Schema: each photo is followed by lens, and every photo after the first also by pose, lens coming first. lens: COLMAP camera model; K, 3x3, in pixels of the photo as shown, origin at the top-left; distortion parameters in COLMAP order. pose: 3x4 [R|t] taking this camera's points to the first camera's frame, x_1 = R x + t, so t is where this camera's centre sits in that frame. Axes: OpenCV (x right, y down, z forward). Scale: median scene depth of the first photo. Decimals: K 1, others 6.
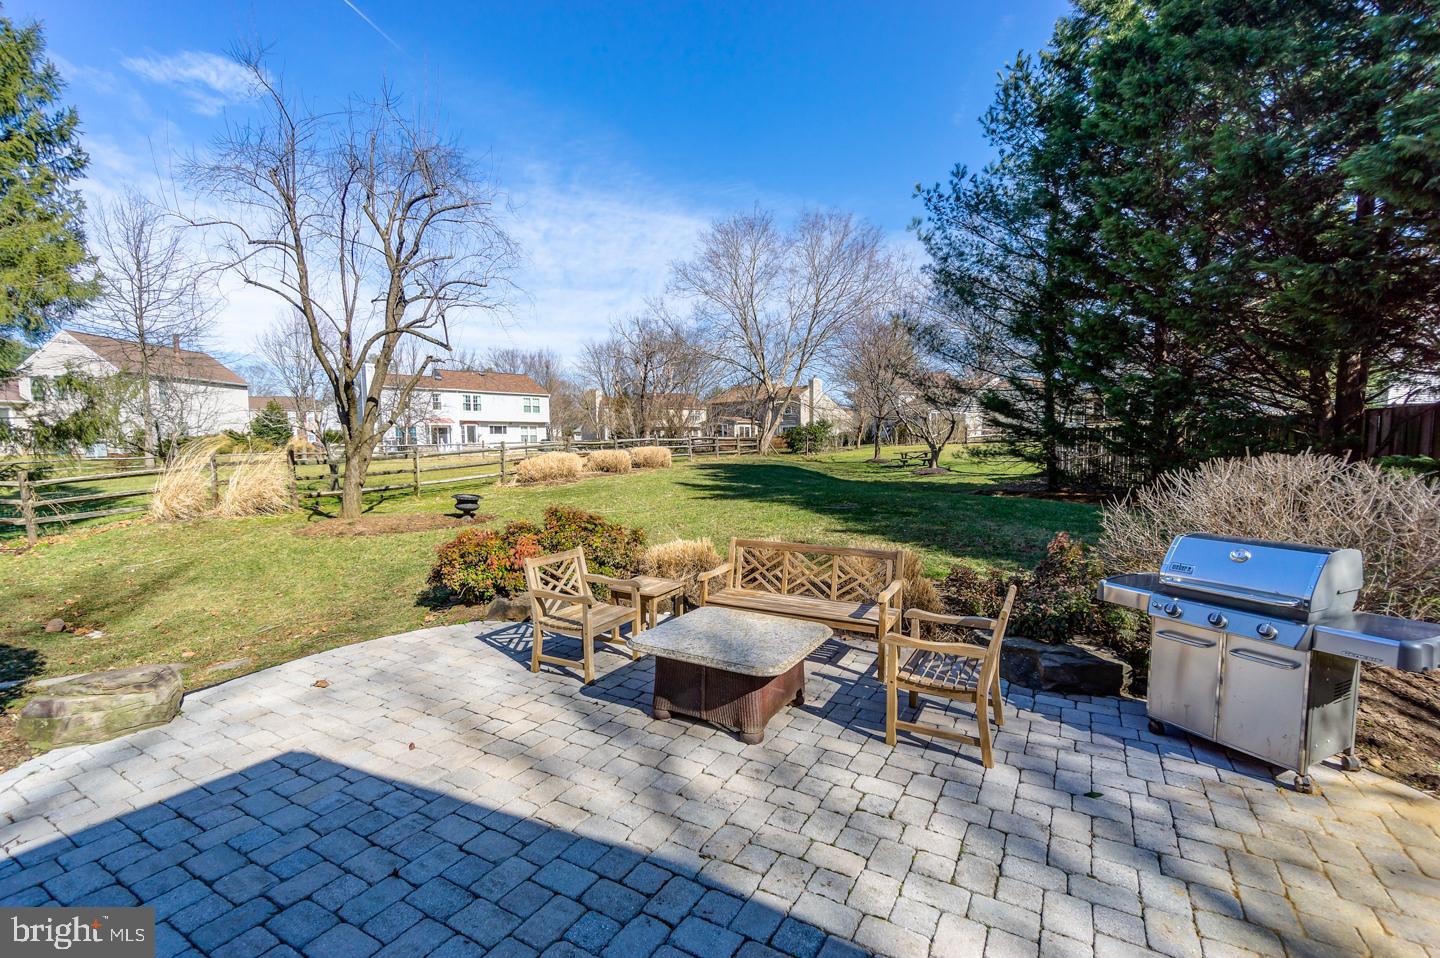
lens RADIAL K [[646.4, 0, 721.6], [0, 646.4, 448.1], [0, 0, 1]] dist [-0.000514, -0.000127]
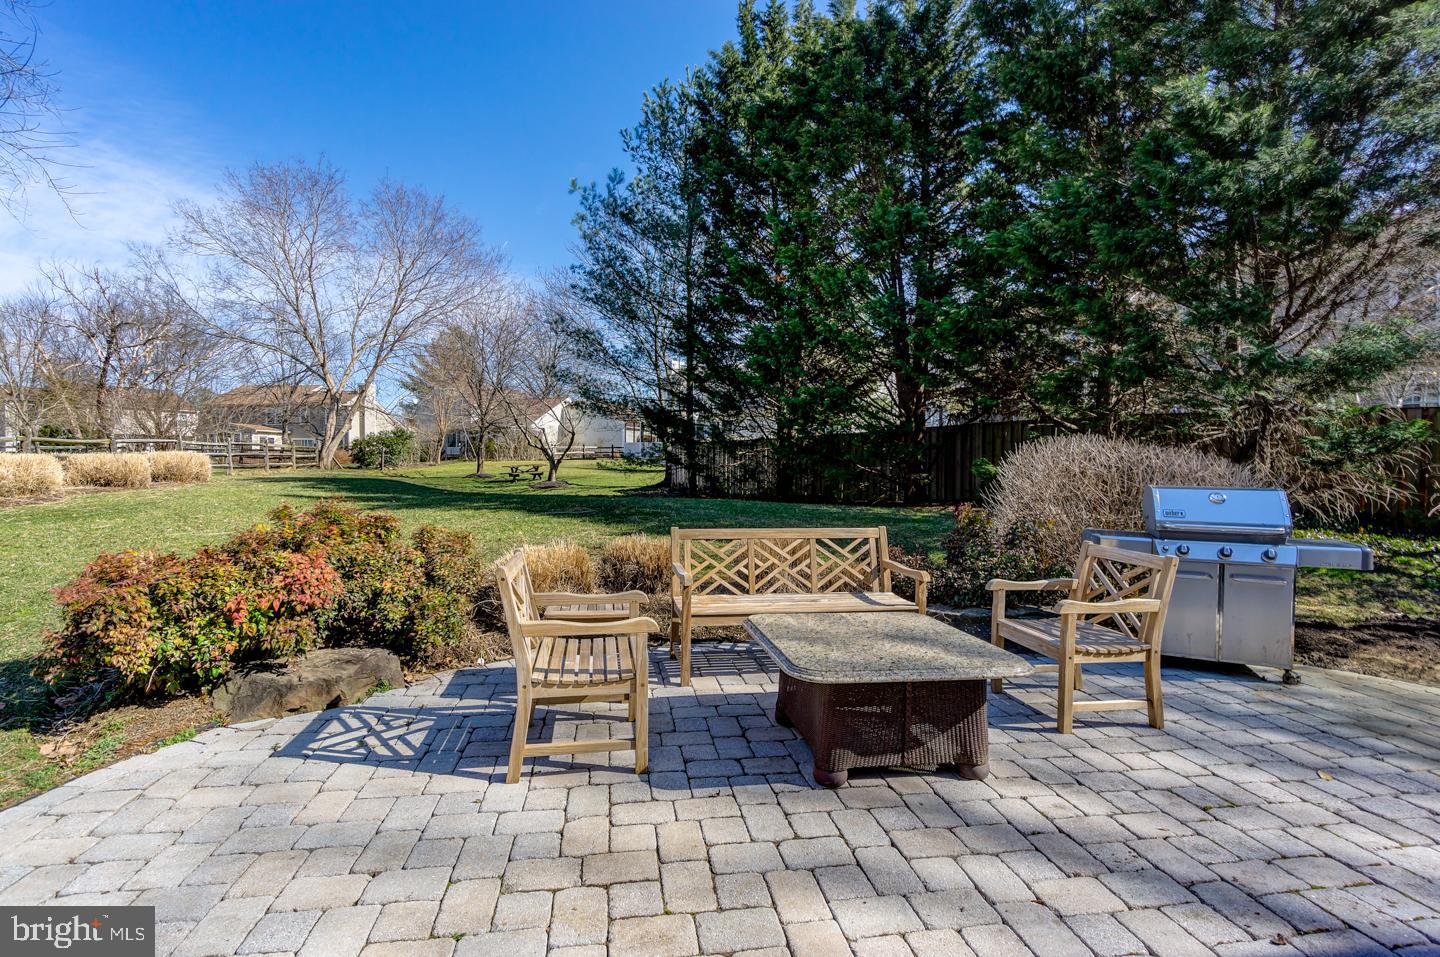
lens RADIAL K [[652.9, 0, 714.5], [0, 652.9, 466.3], [0, 0, 1]] dist [0.000991, 0.000139]
pose [[0.779625, 0.011144, 0.626147, -0.139872], [-0.005839, 0.999928, -0.010526, 0.025424], [-0.626219, 0.004550, 0.779634, 0.132600]]
